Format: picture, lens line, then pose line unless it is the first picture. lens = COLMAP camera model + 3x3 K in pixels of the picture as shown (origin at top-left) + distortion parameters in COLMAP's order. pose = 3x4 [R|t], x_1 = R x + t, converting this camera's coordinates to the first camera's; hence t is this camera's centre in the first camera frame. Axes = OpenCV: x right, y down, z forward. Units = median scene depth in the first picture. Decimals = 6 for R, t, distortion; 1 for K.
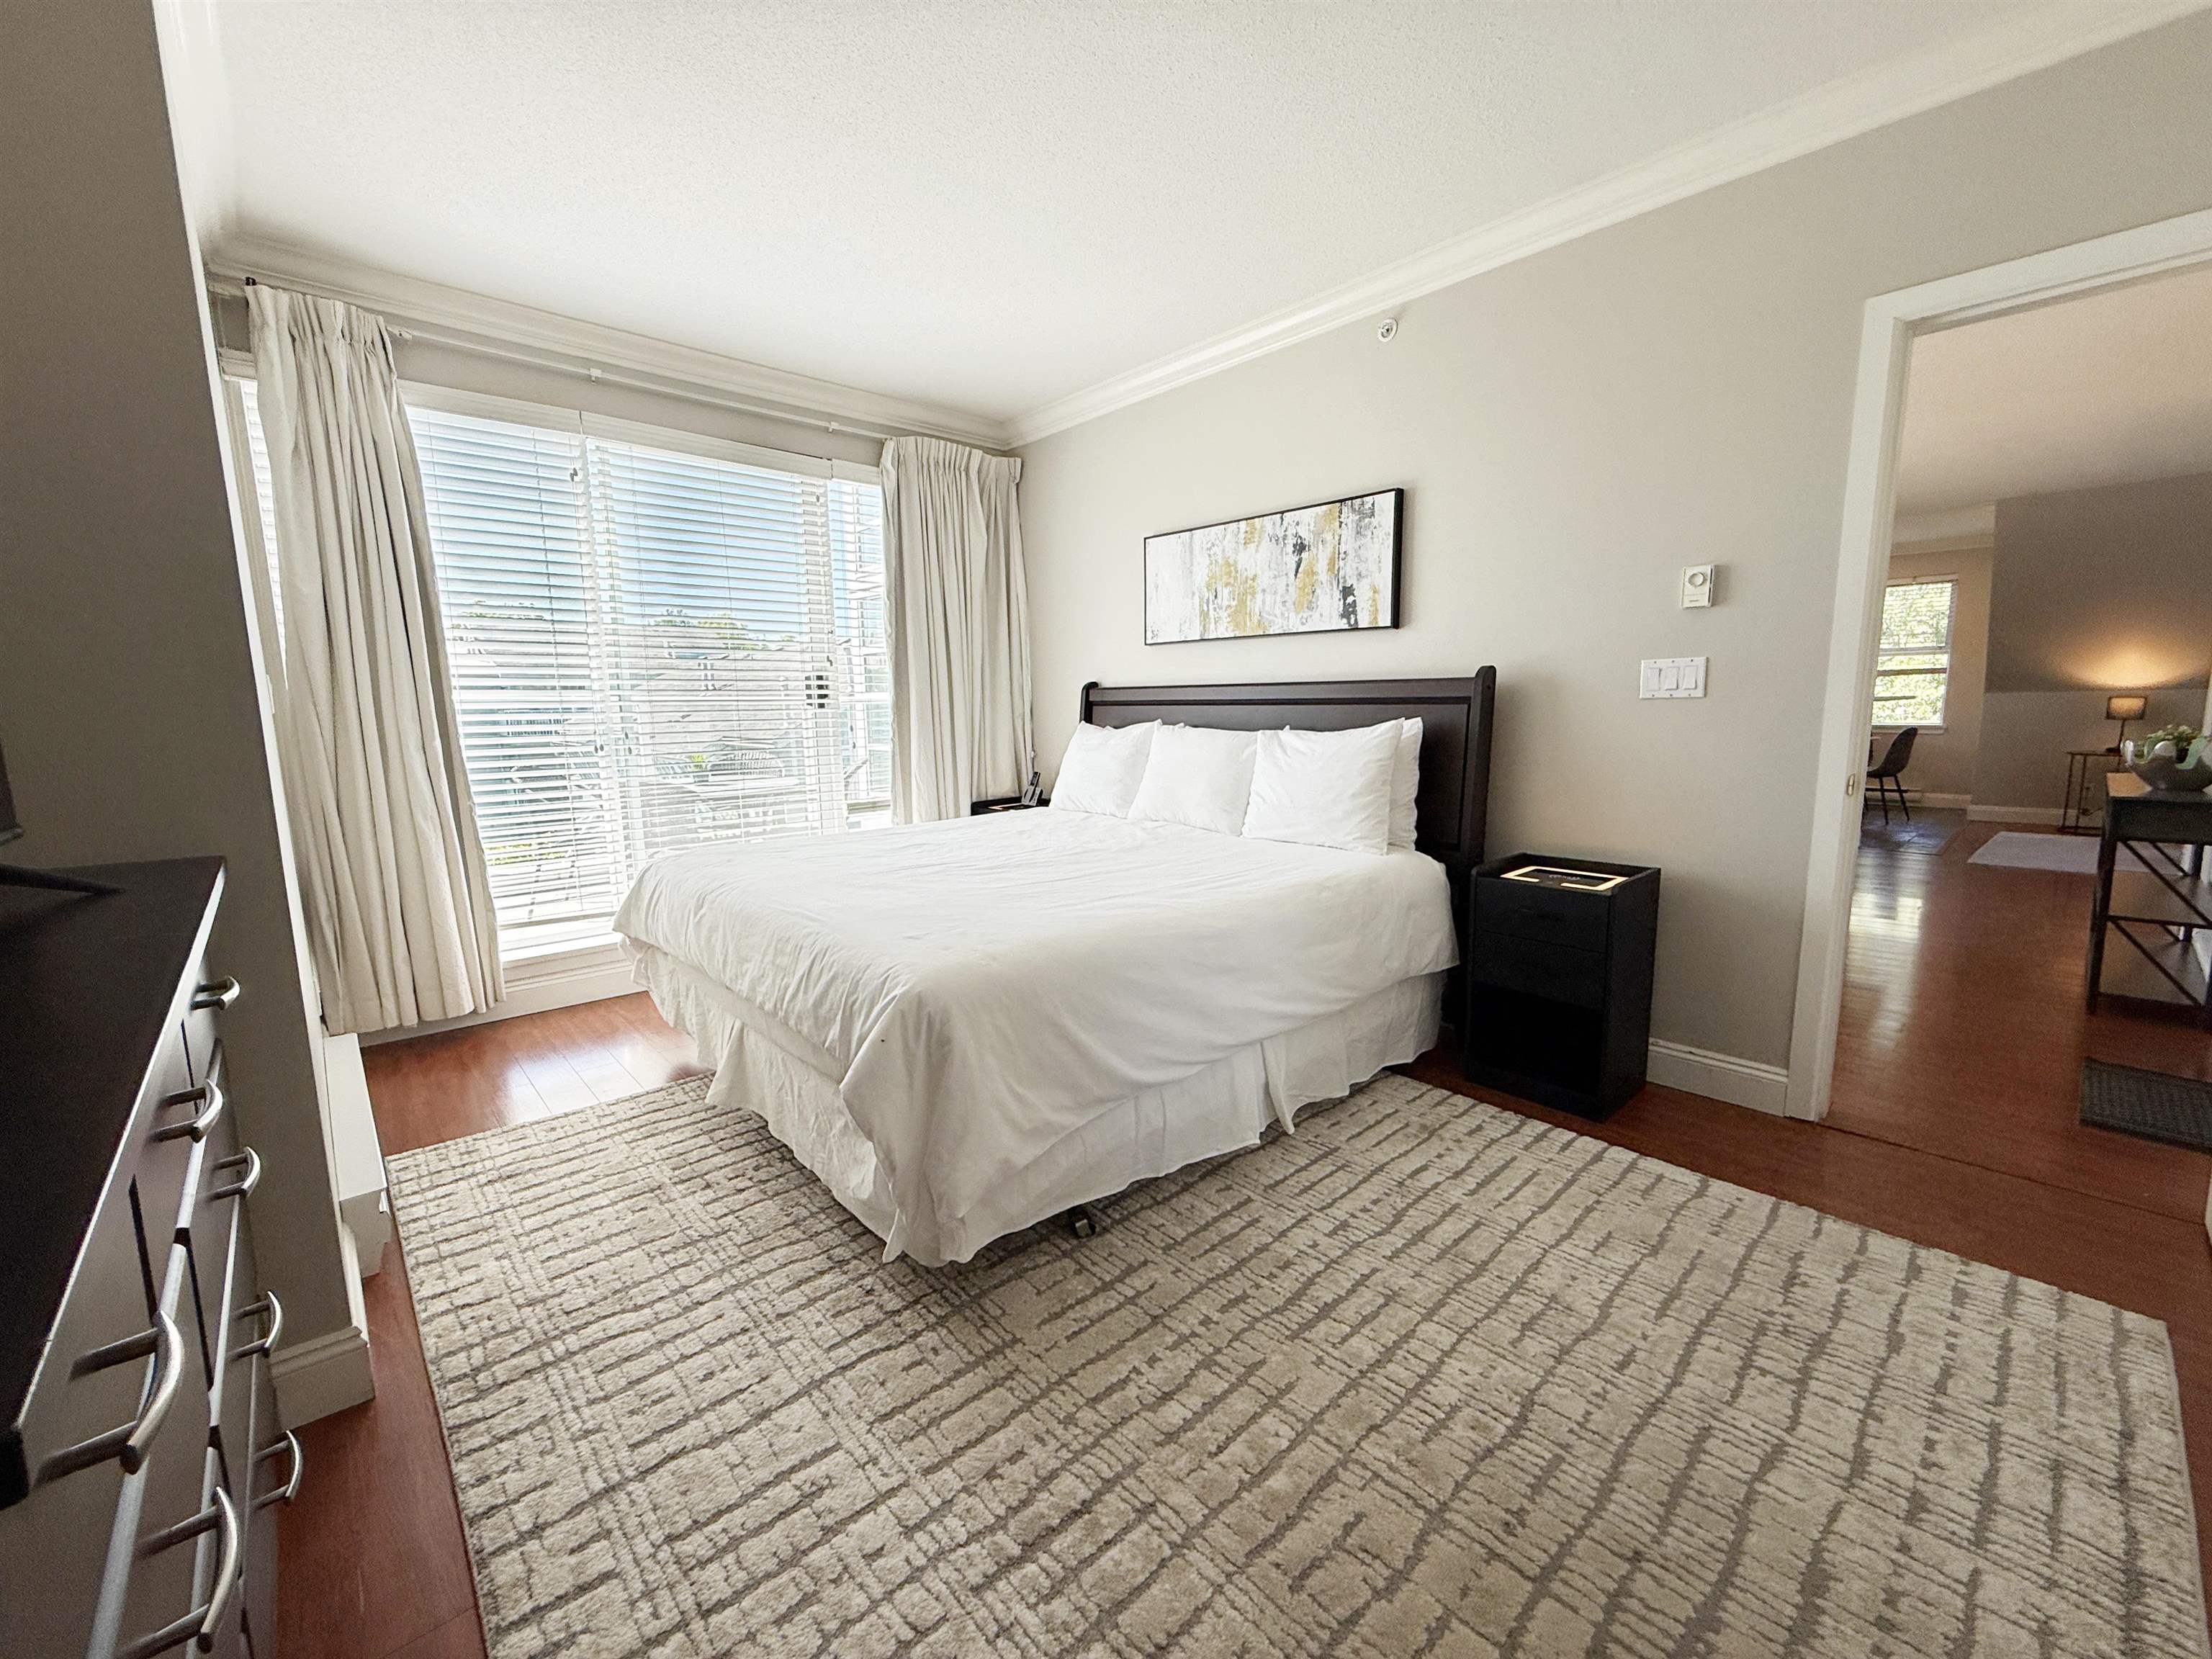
lens RADIAL K [[884.1, 0, 1100.3], [0, 884.1, 829.3], [0, 0, 1]] dist [0.000393, 0.000170]
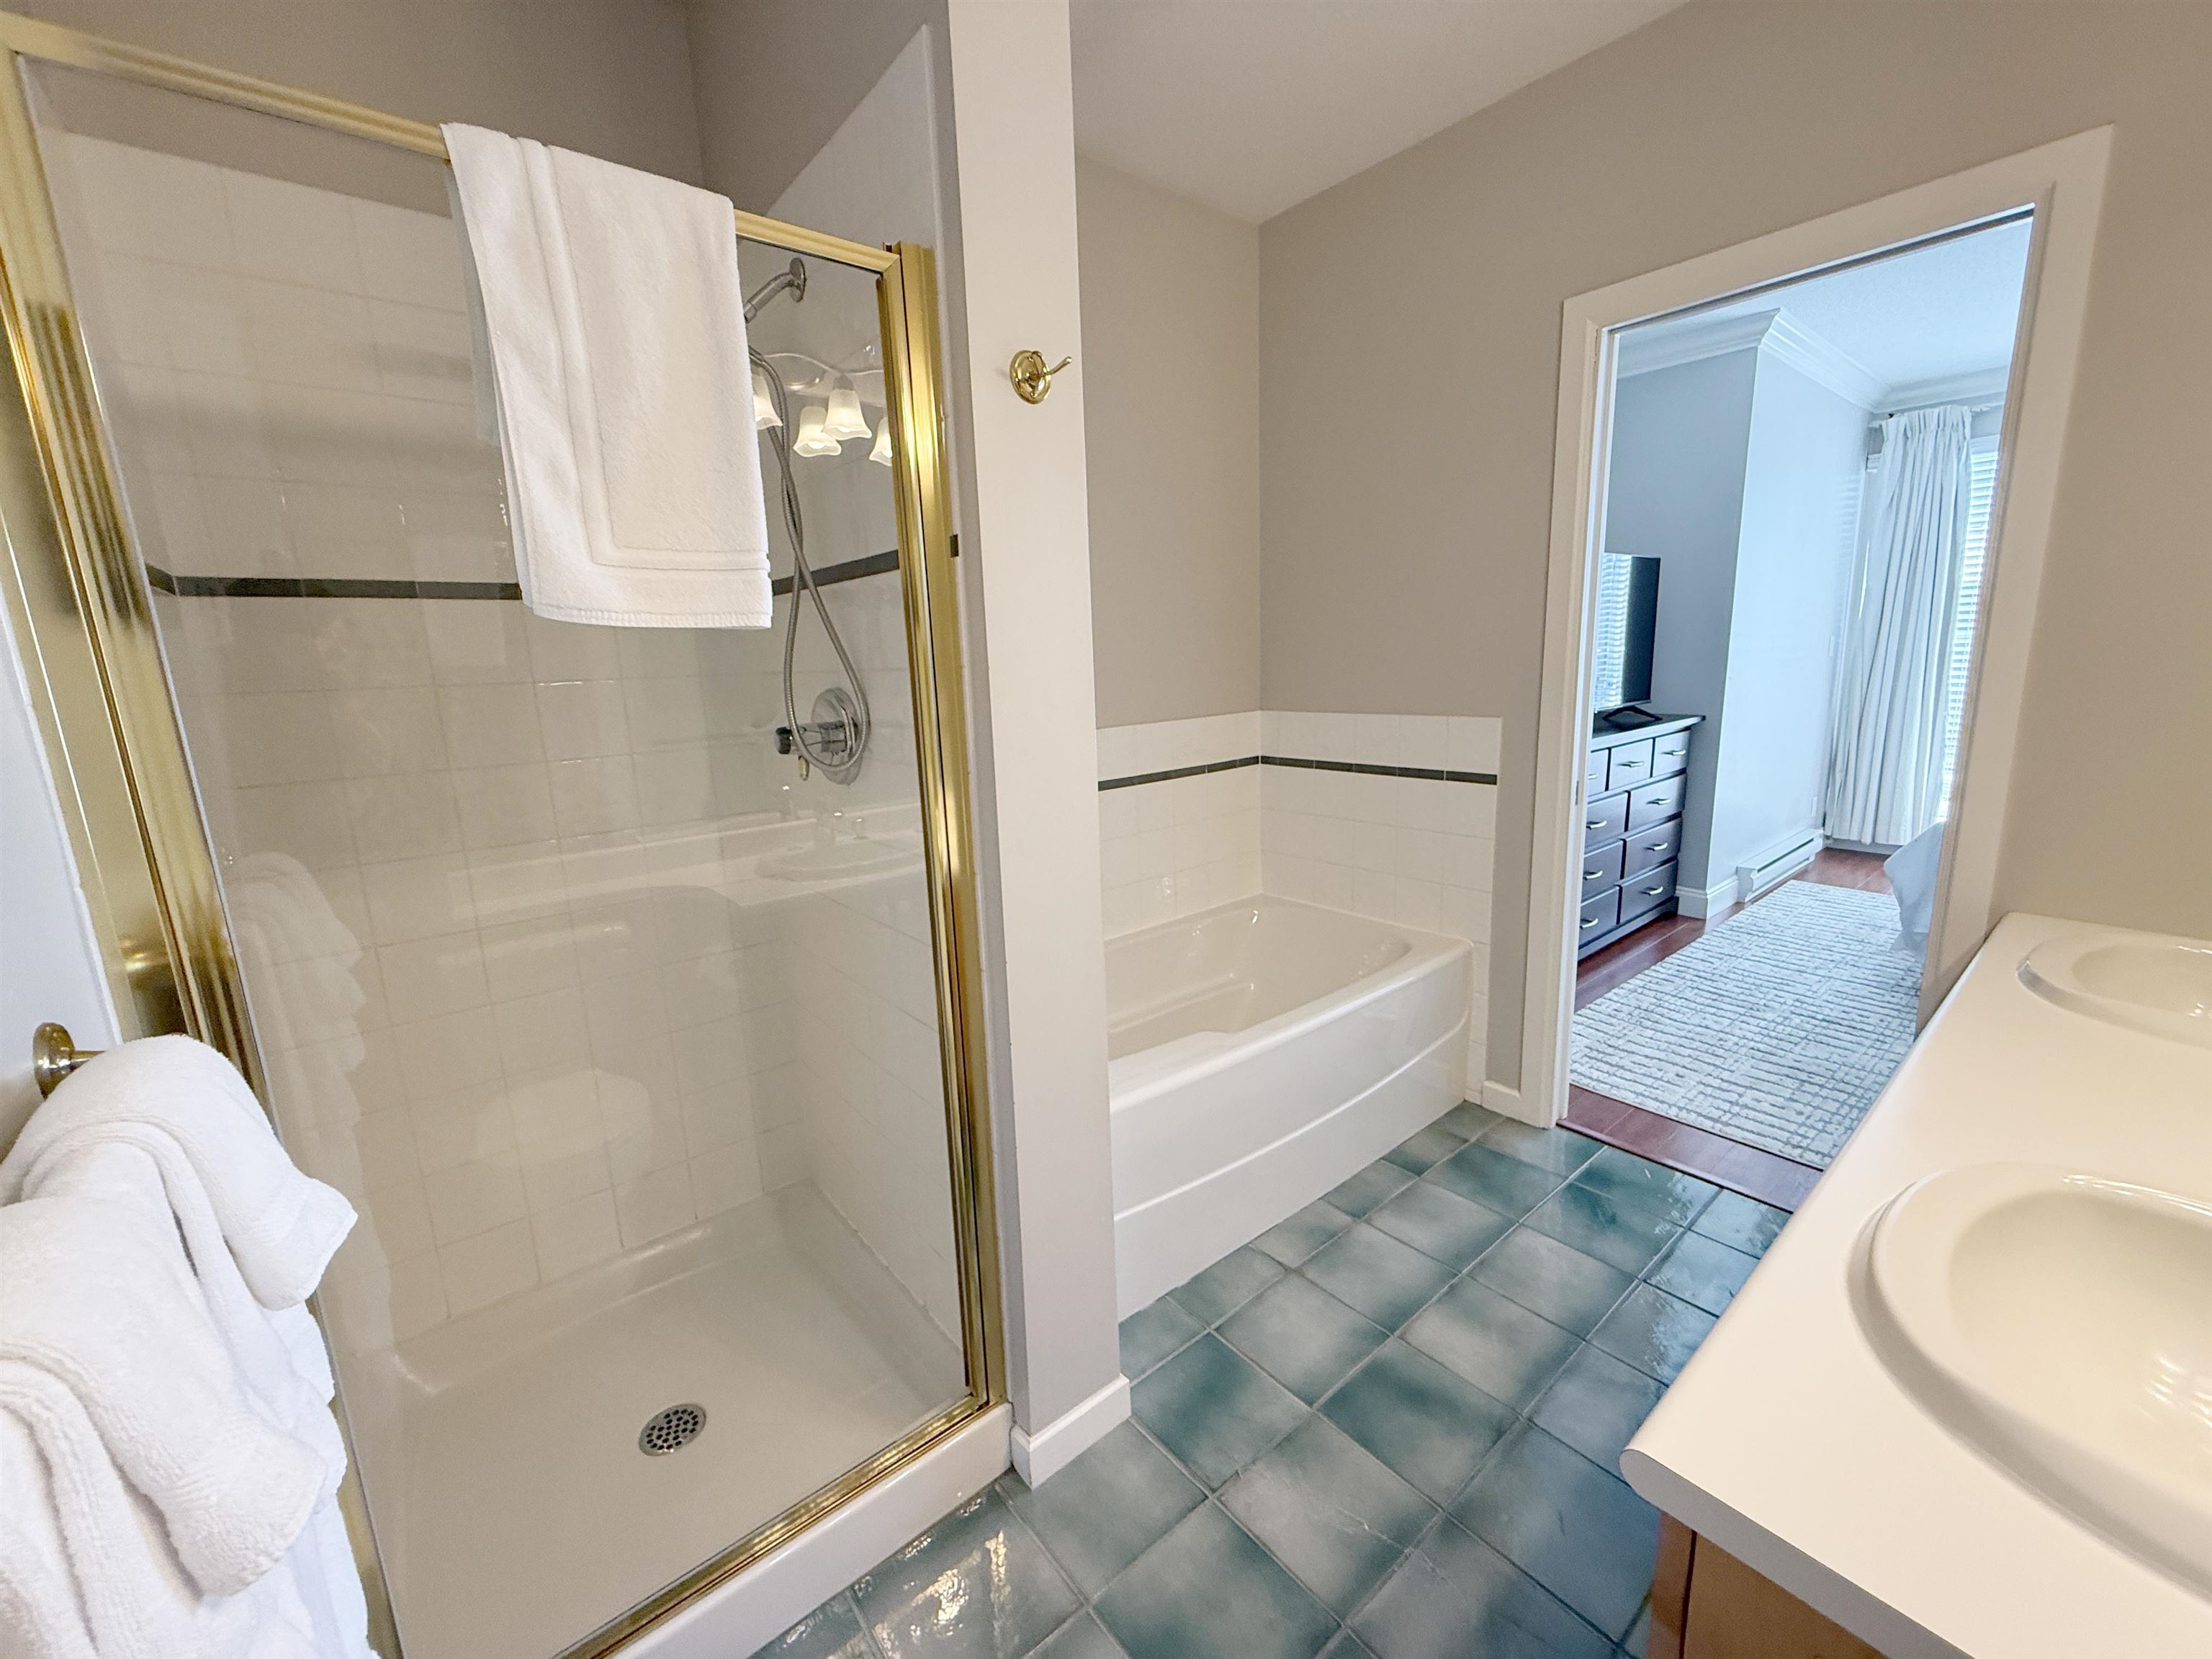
lens RADIAL K [[884.1, 0, 1100.3], [0, 884.1, 829.3], [0, 0, 1]] dist [0.000393, 0.000170]
pose [[-0.056159, 0.206547, -0.976824, 1.091686], [-0.102551, 0.972000, 0.211423, -0.009716], [0.993141, 0.112048, -0.033405, -0.461105]]
